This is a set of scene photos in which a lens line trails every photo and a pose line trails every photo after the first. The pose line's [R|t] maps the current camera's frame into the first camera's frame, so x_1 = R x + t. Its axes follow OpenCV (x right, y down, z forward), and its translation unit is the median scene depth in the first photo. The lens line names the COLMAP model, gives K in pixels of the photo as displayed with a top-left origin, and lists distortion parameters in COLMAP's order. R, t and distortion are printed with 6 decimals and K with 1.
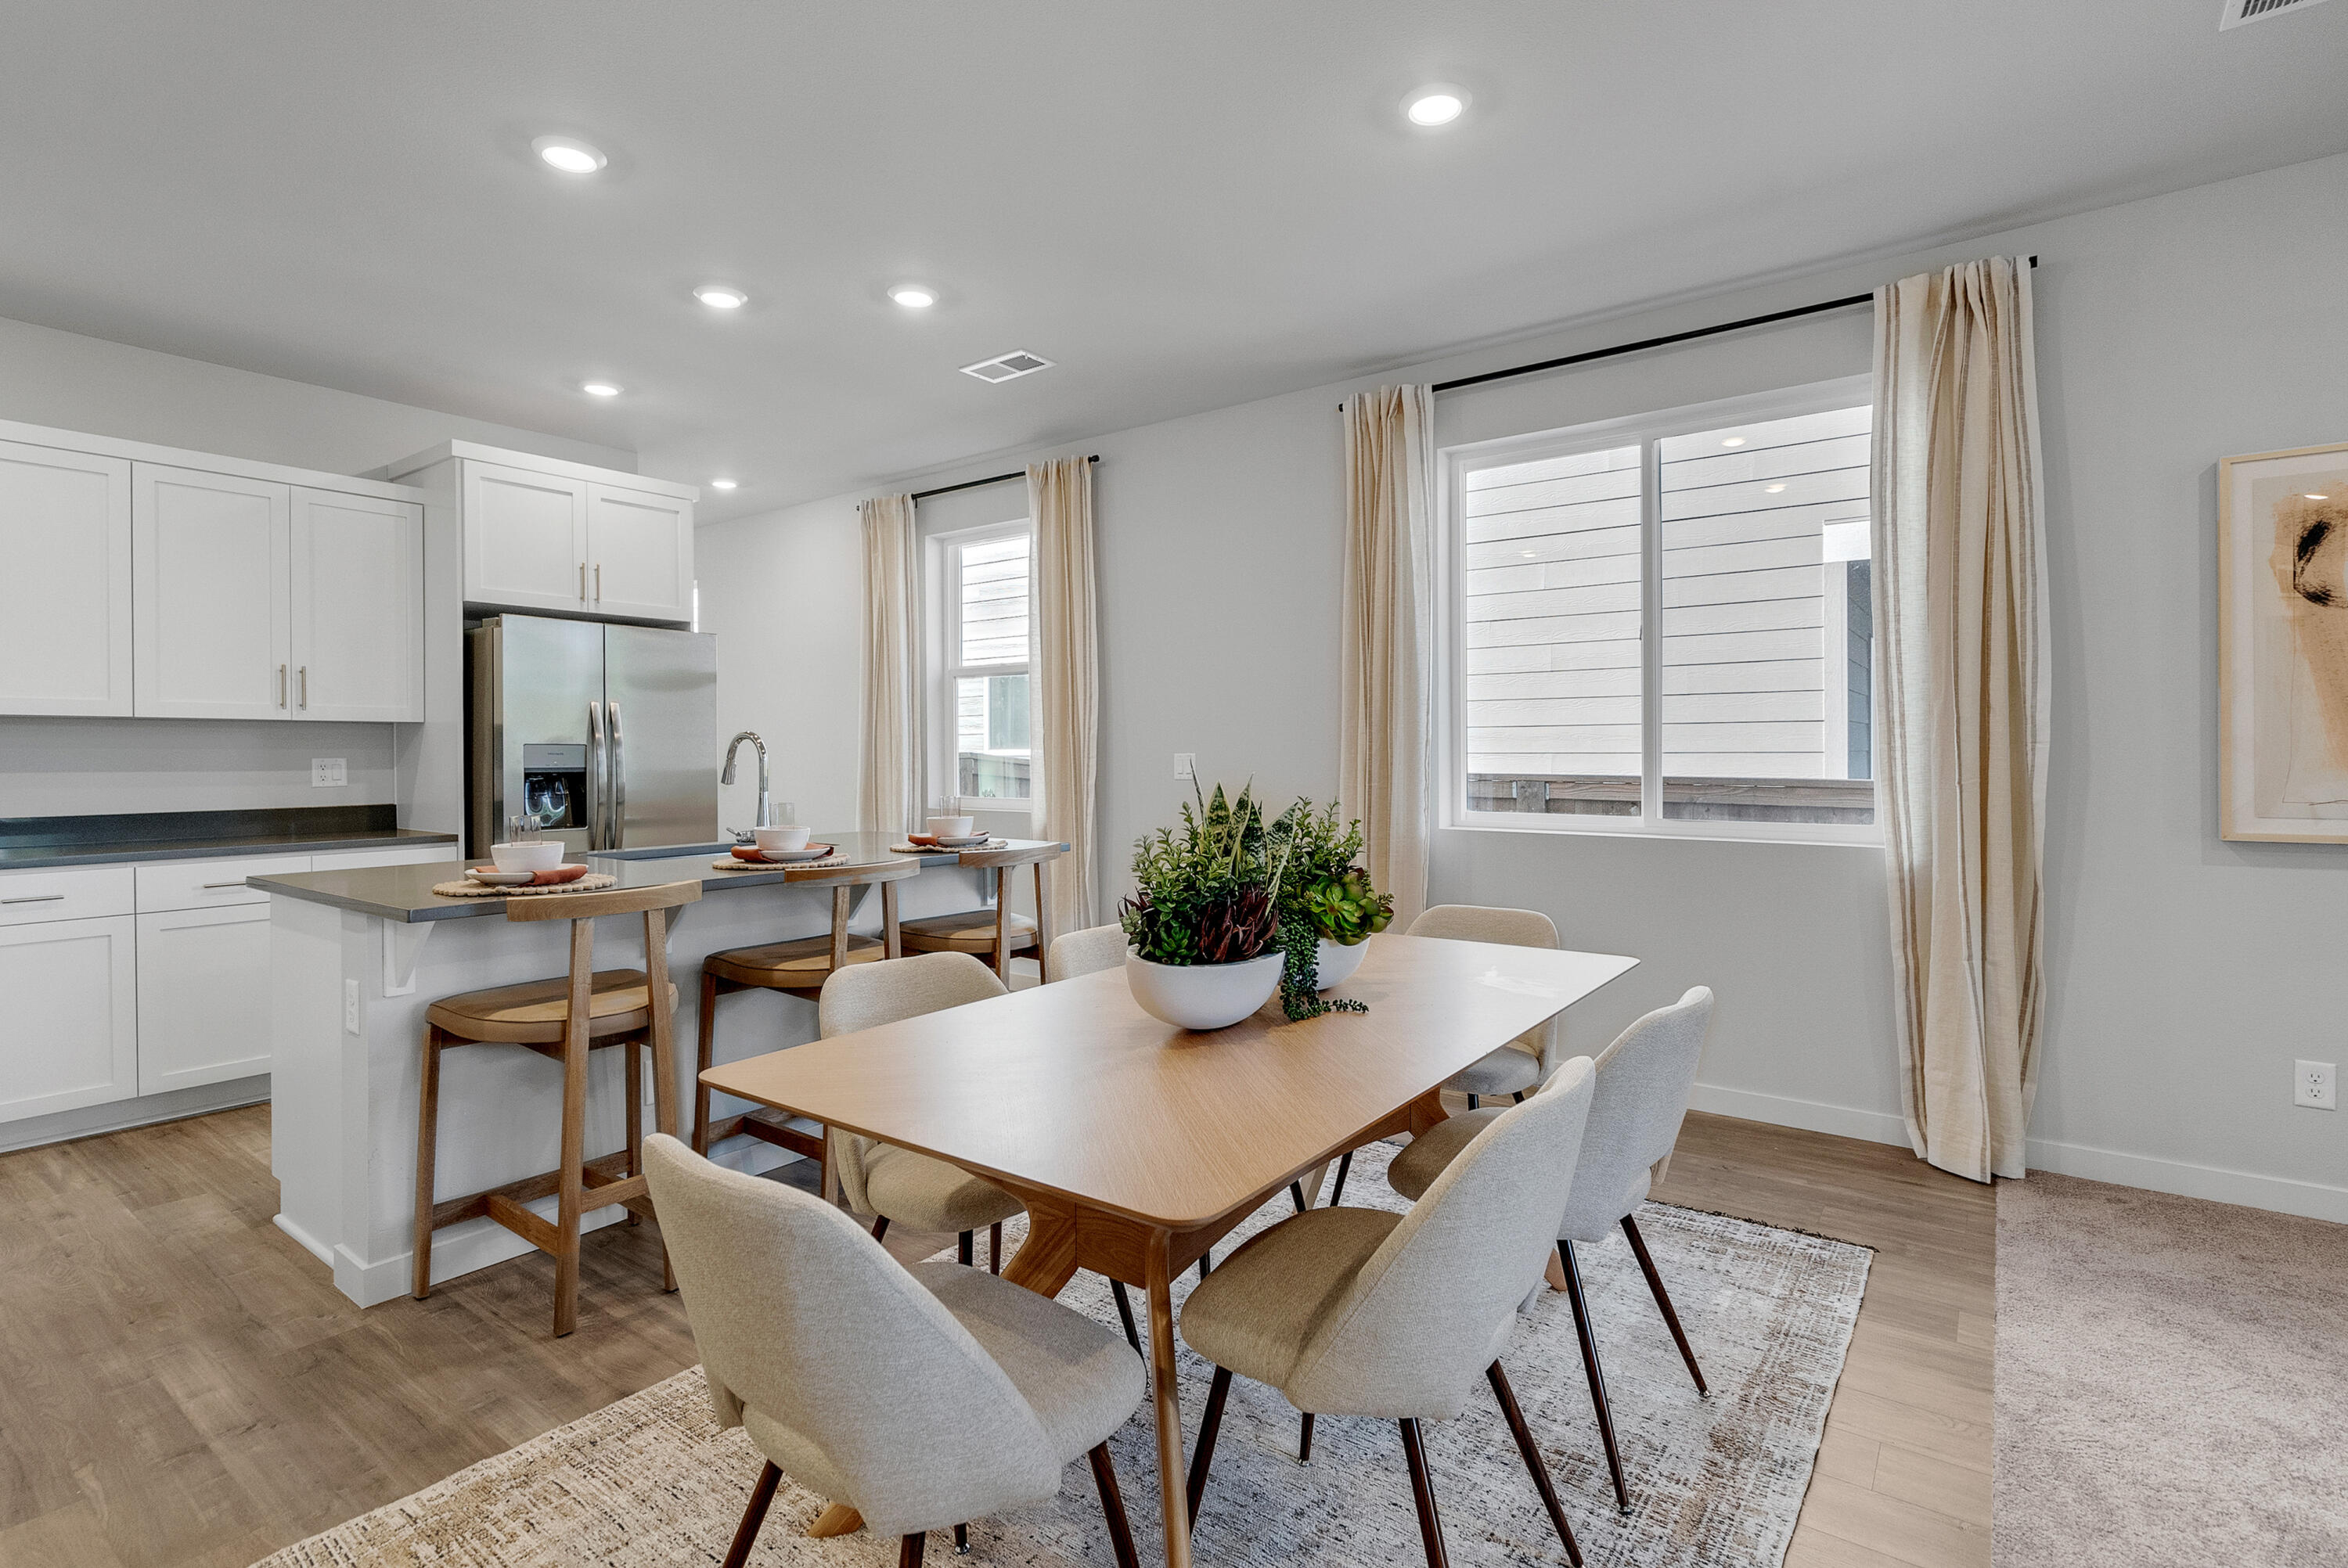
lens RADIAL K [[1089.4, 0, 1155.1], [0, 1089.4, 748.0], [0, 0, 1]] dist [-0.004108, 0.000650]
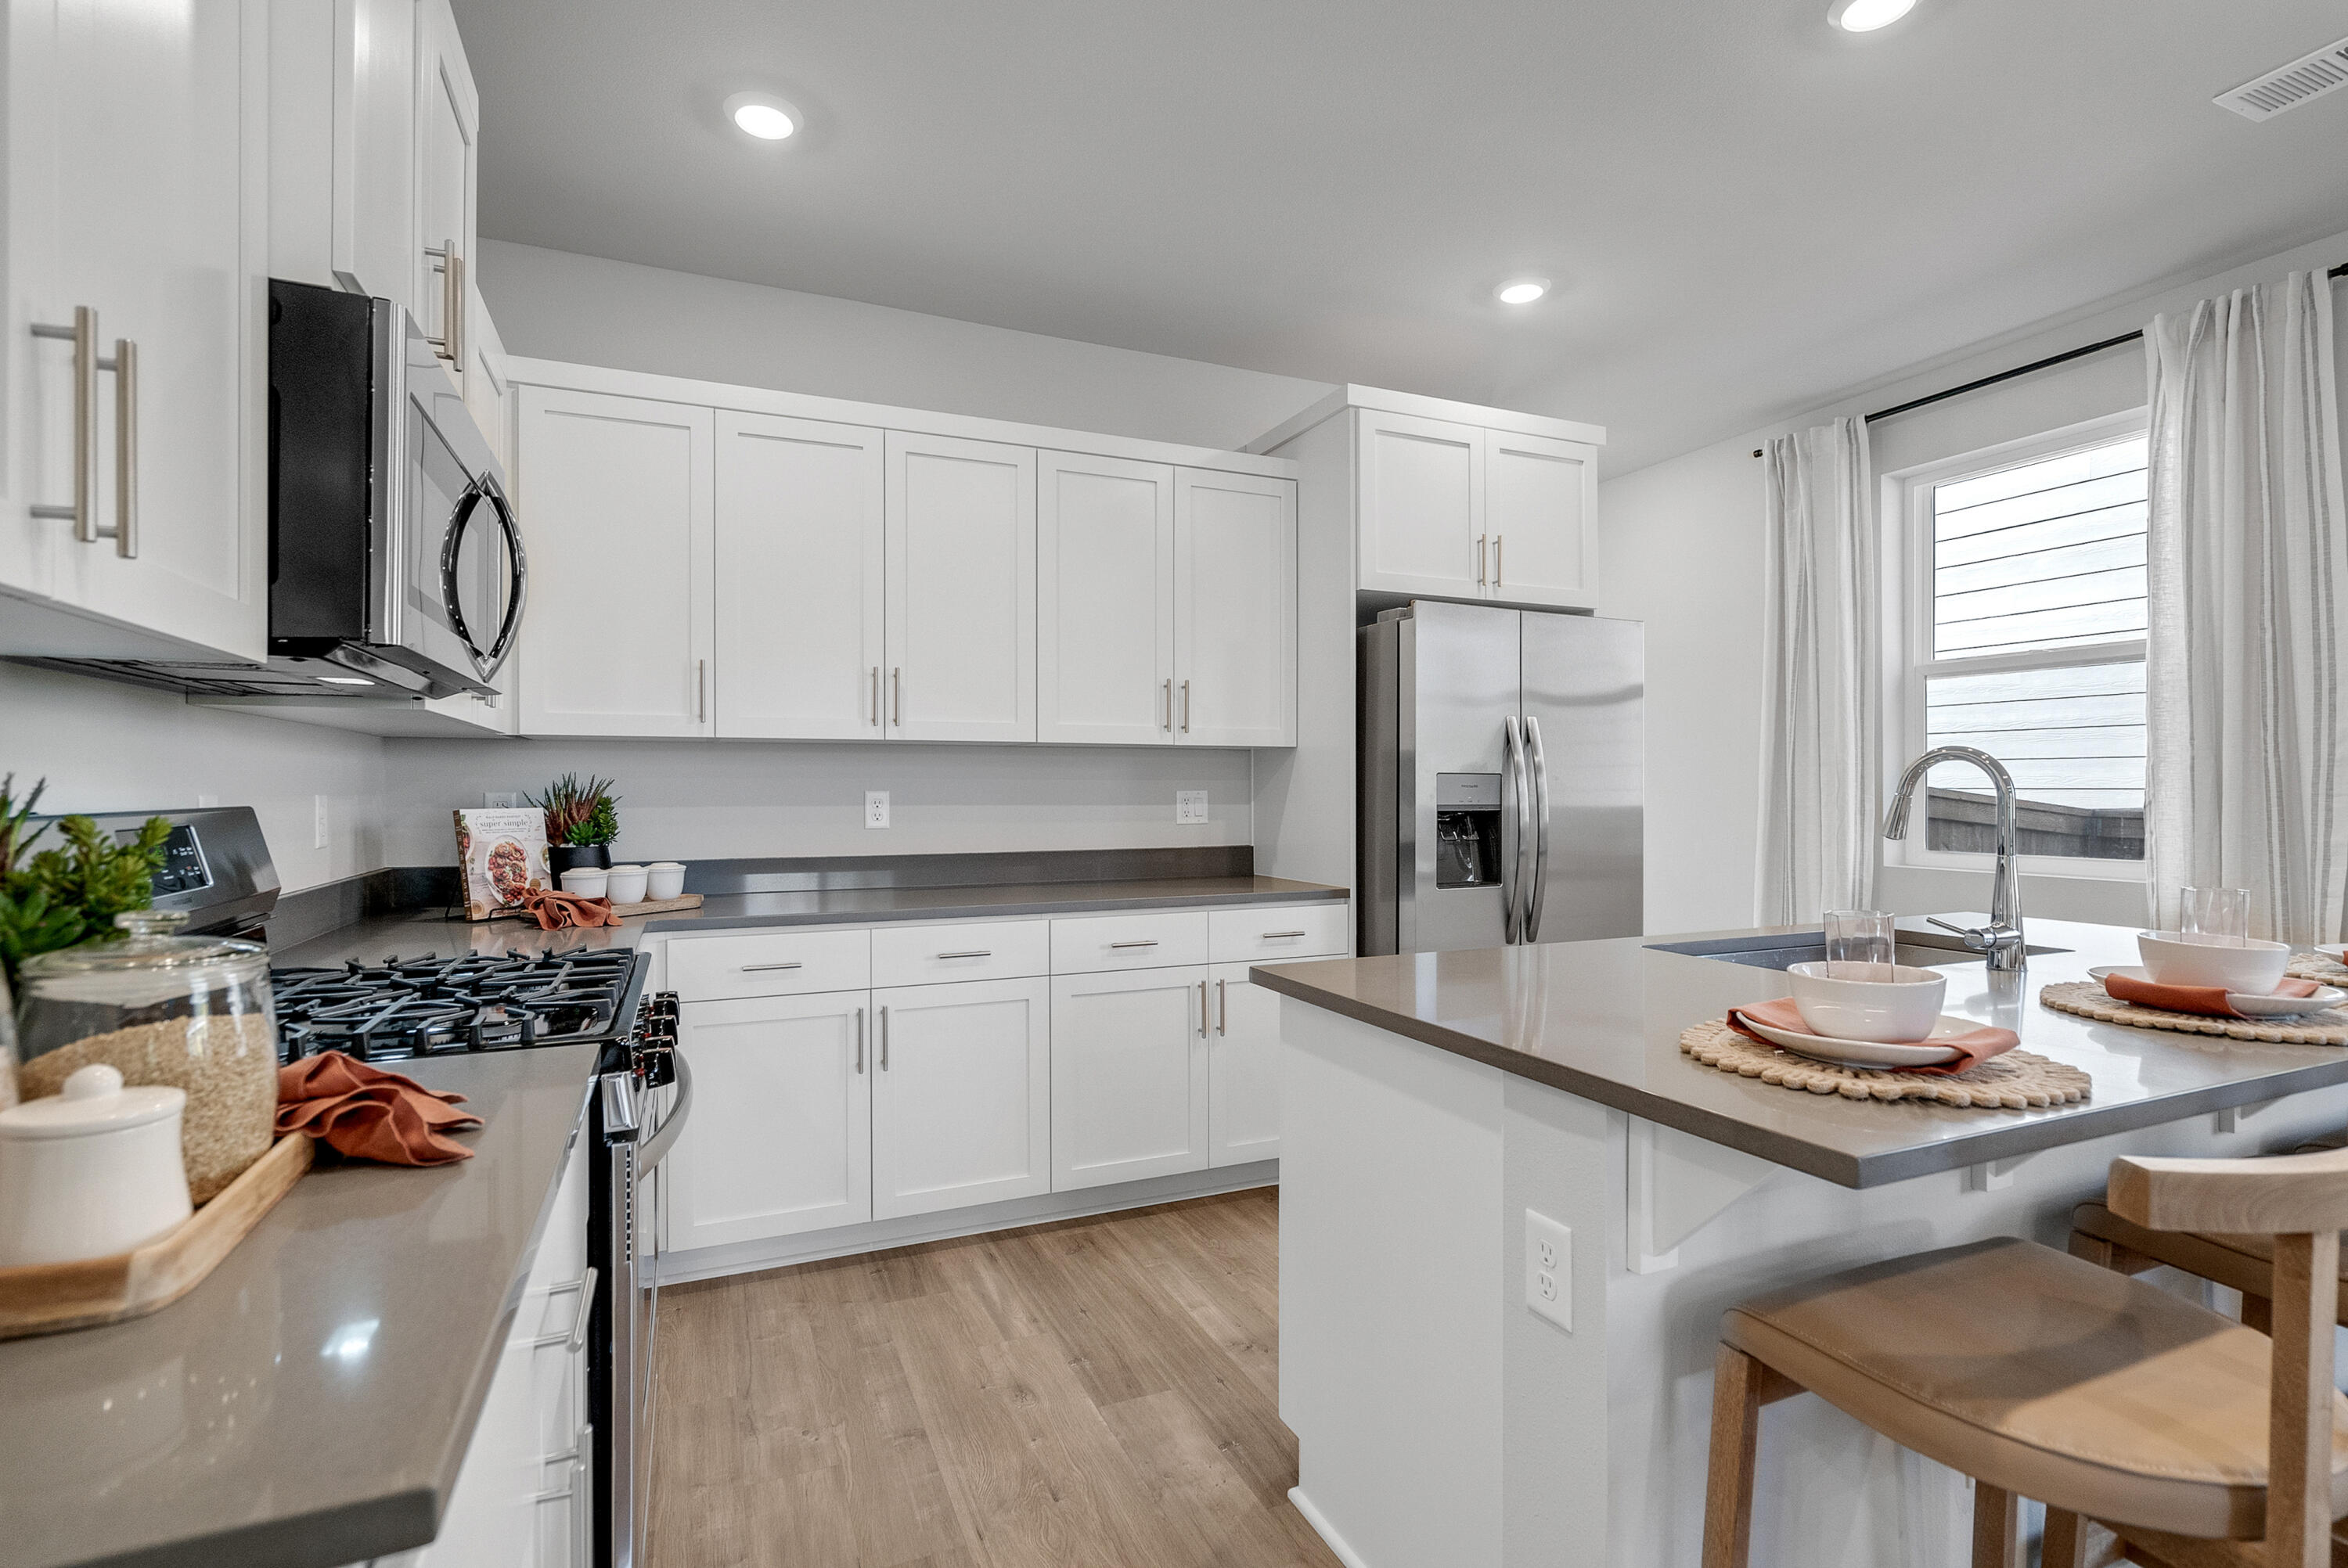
lens RADIAL K [[1089.4, 0, 1215.4], [0, 1089.4, 772.3], [0, 0, 1]] dist [-0.004108, 0.000650]
pose [[0.883908, -0.002987, -0.467651, -0.356441], [-0.001036, 0.999965, -0.008344, 0.001920], [0.467660, 0.007860, 0.883874, 0.259267]]
